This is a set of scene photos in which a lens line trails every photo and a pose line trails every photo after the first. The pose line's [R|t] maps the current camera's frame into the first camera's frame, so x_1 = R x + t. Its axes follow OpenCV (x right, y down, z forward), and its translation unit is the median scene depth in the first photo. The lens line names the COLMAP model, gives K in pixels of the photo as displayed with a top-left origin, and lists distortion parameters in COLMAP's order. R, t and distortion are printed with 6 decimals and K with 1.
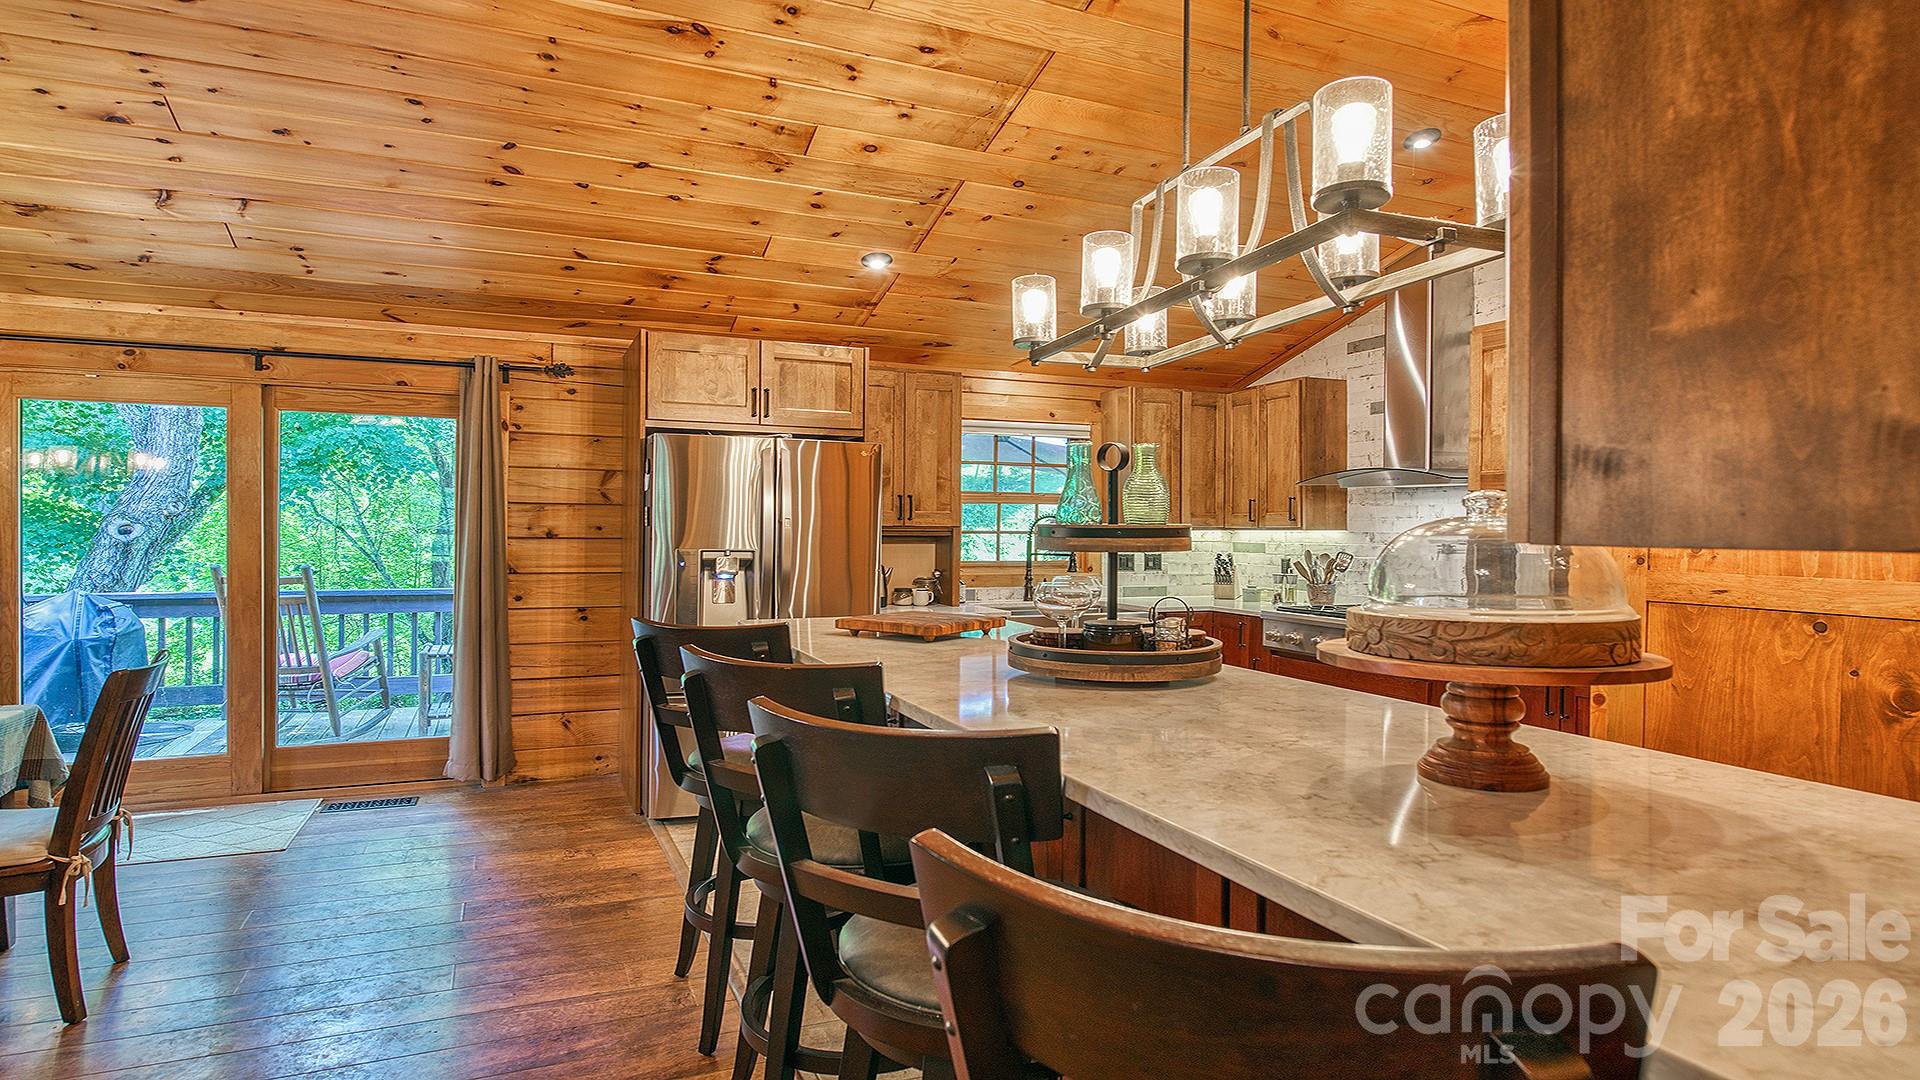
lens RADIAL K [[988.6, 0, 961.5], [0, 988.6, 547.7], [0, 0, 1]] dist [-0.000058, 0.000020]
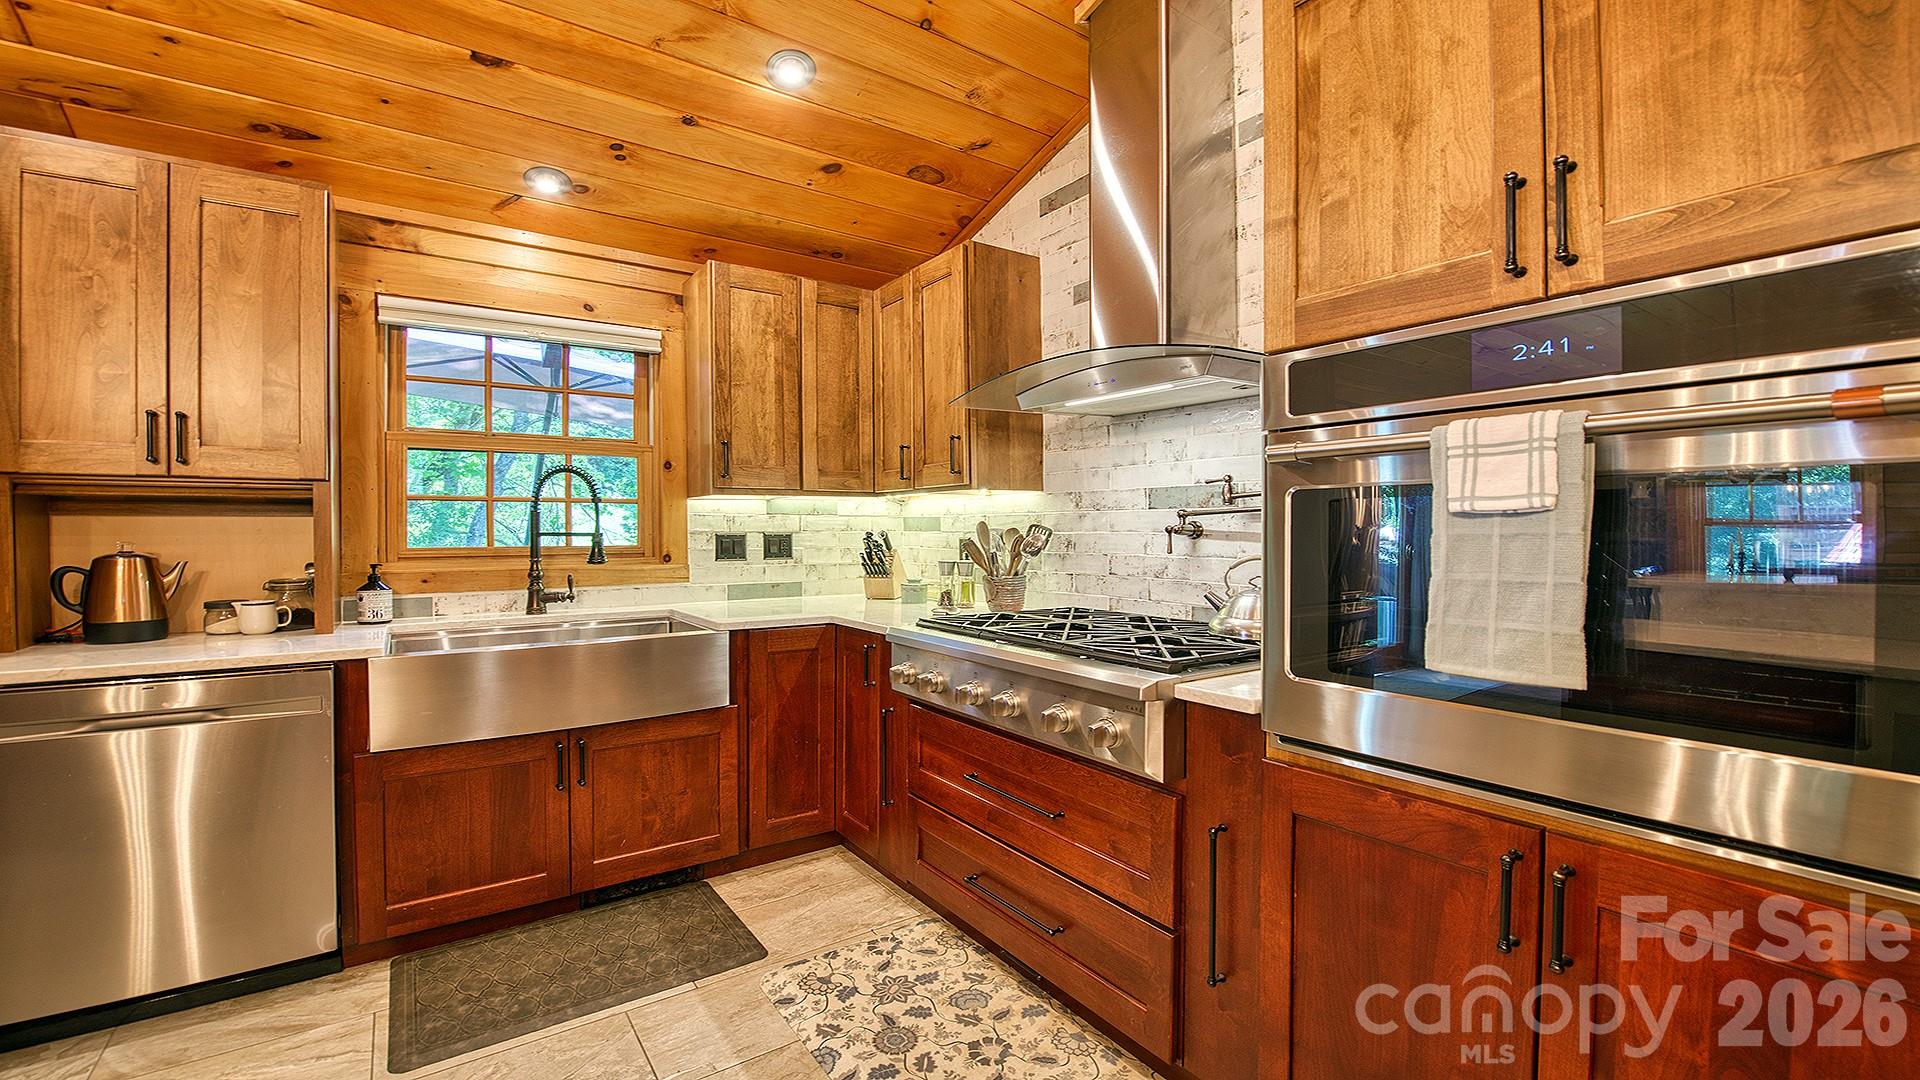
lens RADIAL K [[800.0, 0, 959.8], [0, 800.0, 535.7], [0, 0, 1]] dist [-0.000508, 0.000004]
pose [[0.977979, -0.009983, 0.208464, 0.225817], [0.011573, 0.999912, -0.006410, 0.013731], [-0.208382, 0.008681, 0.978009, 0.497571]]
